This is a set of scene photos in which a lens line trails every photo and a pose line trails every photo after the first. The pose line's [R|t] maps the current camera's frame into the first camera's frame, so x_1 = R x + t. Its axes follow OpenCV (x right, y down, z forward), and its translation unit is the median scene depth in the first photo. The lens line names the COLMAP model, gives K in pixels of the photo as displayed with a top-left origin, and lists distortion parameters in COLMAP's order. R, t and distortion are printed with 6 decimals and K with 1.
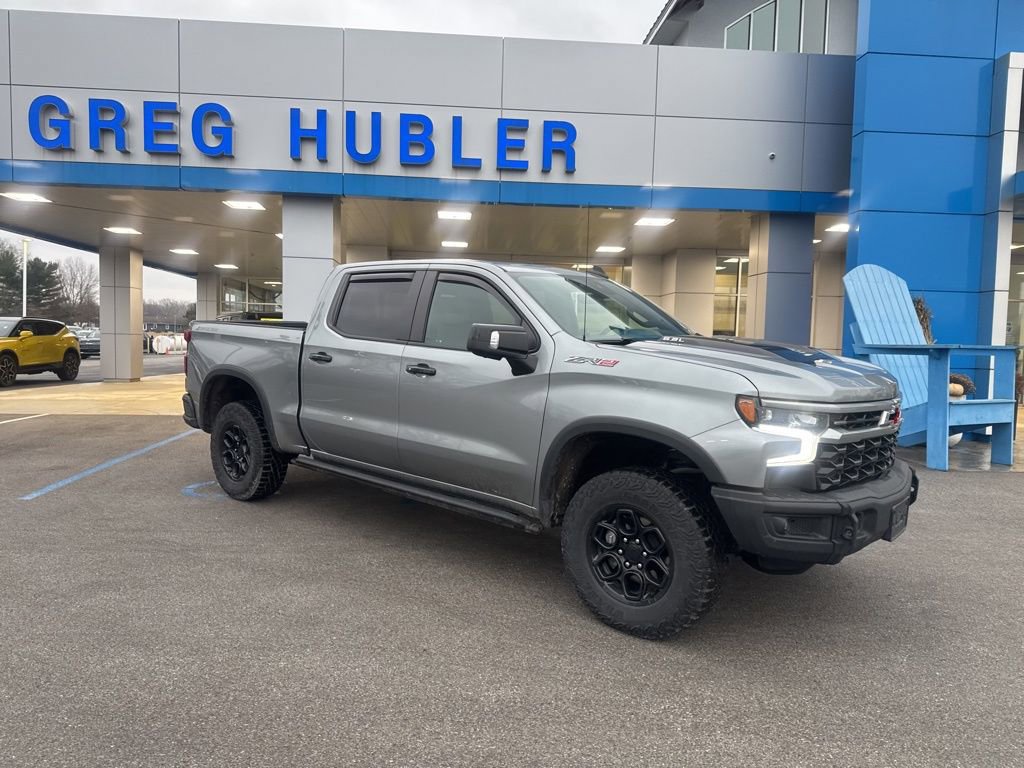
lens RADIAL K [[717.7, 0, 509.5], [0, 717.7, 393.8], [0, 0, 1]] dist [0.084948, -0.117814]
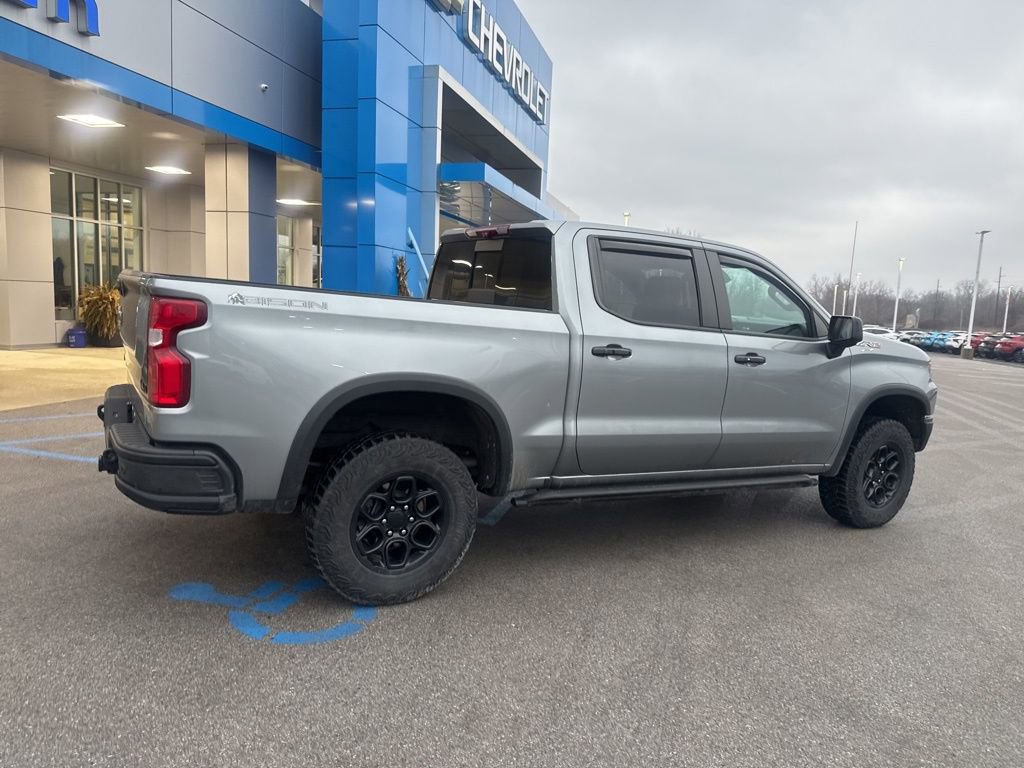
lens RADIAL K [[718.8, 0, 508.1], [0, 718.8, 390.8], [0, 0, 1]] dist [0.090084, -0.129556]
pose [[0.330871, -0.125834, 0.935249, -0.495437], [0.027607, 0.991936, 0.123694, -0.051951], [-0.943272, -0.015108, 0.331676, 0.419502]]
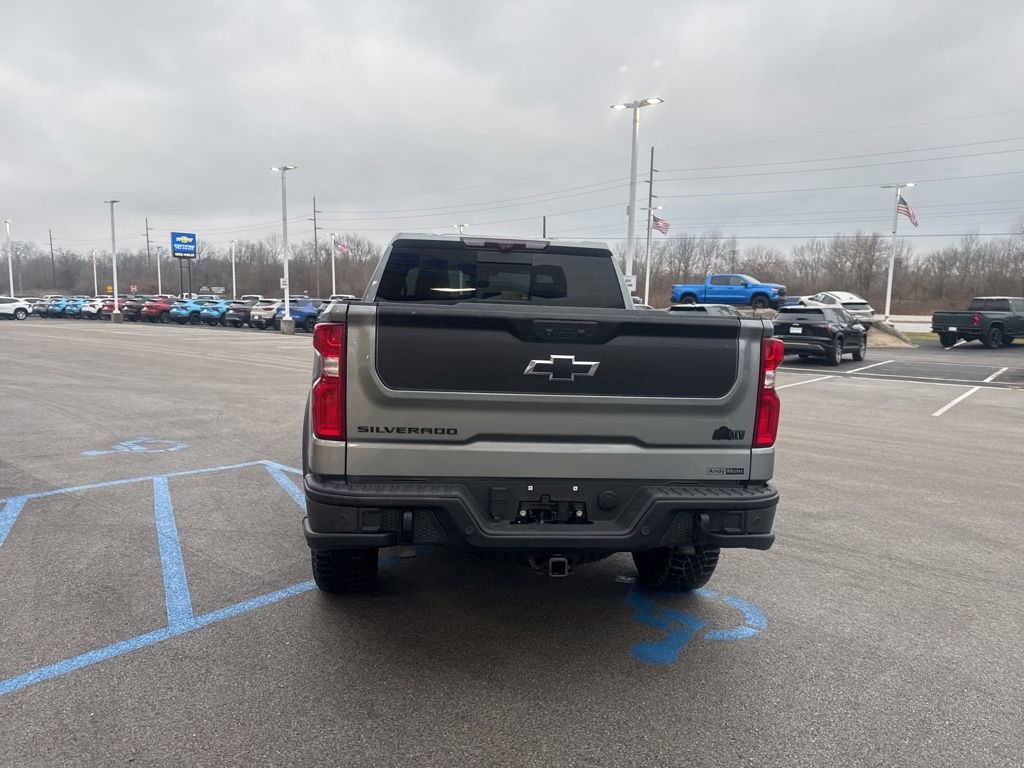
lens RADIAL K [[717.8, 0, 506.3], [0, 717.8, 383.4], [0, 0, 1]] dist [0.090704, -0.128371]
pose [[-0.732878, -0.122389, 0.669262, -0.391173], [0.009534, 0.981743, 0.189974, -0.092975], [-0.680294, 0.145608, -0.718331, 0.900187]]
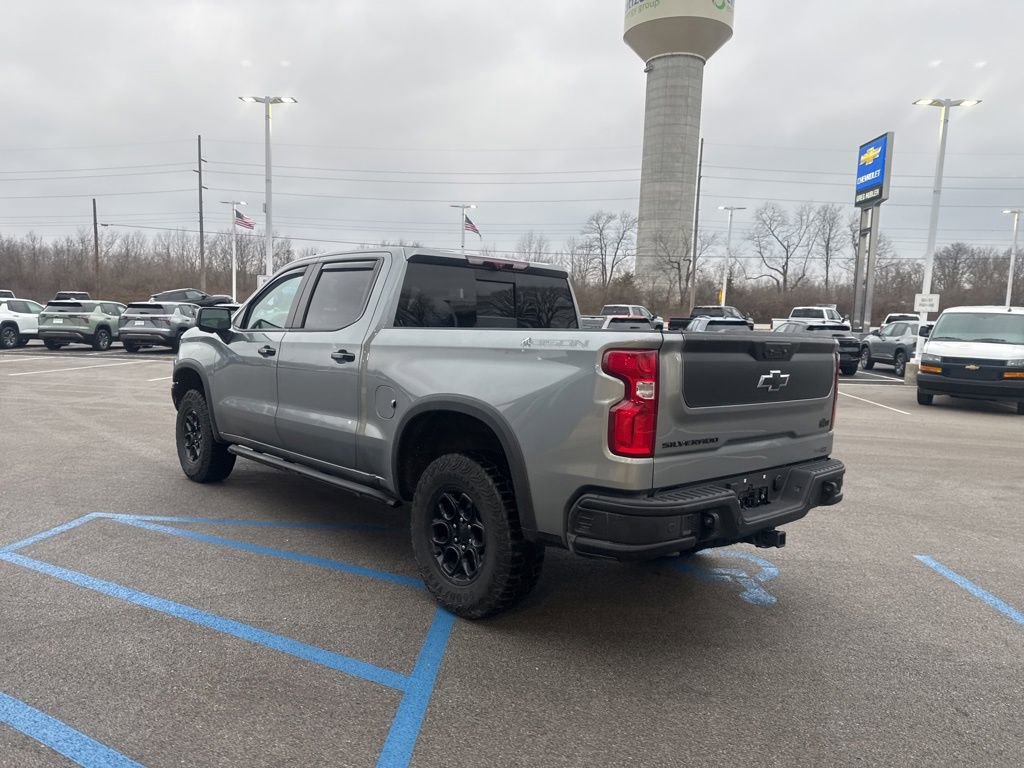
lens RADIAL K [[714.8, 0, 505.3], [0, 714.8, 392.1], [0, 0, 1]] dist [0.123687, -0.204224]
pose [[-0.988902, -0.075009, 0.128243, -0.157767], [-0.049611, 0.980363, 0.190859, -0.099966], [-0.140040, 0.182378, -0.973204, 1.032154]]
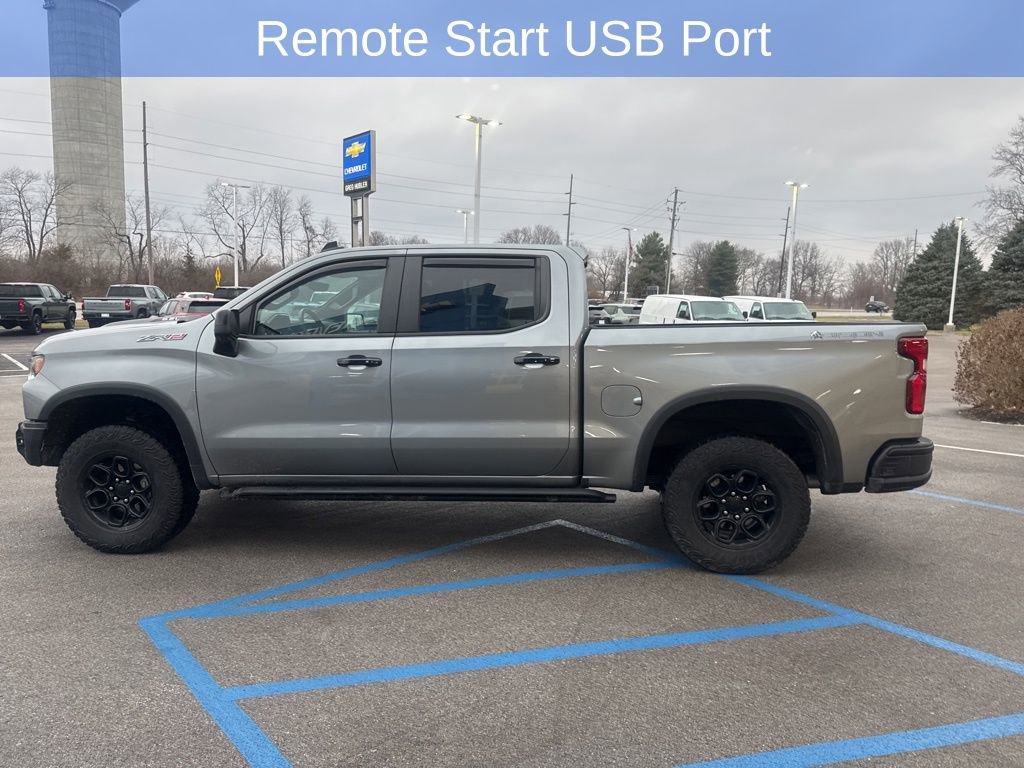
lens RADIAL K [[717.7, 0, 509.5], [0, 717.7, 393.8], [0, 0, 1]] dist [0.084948, -0.117814]
pose [[-0.815464, 0.028069, -0.578127, 0.234637], [-0.085995, 0.981863, 0.168969, -0.083396], [0.572384, 0.187504, -0.798259, 0.947005]]
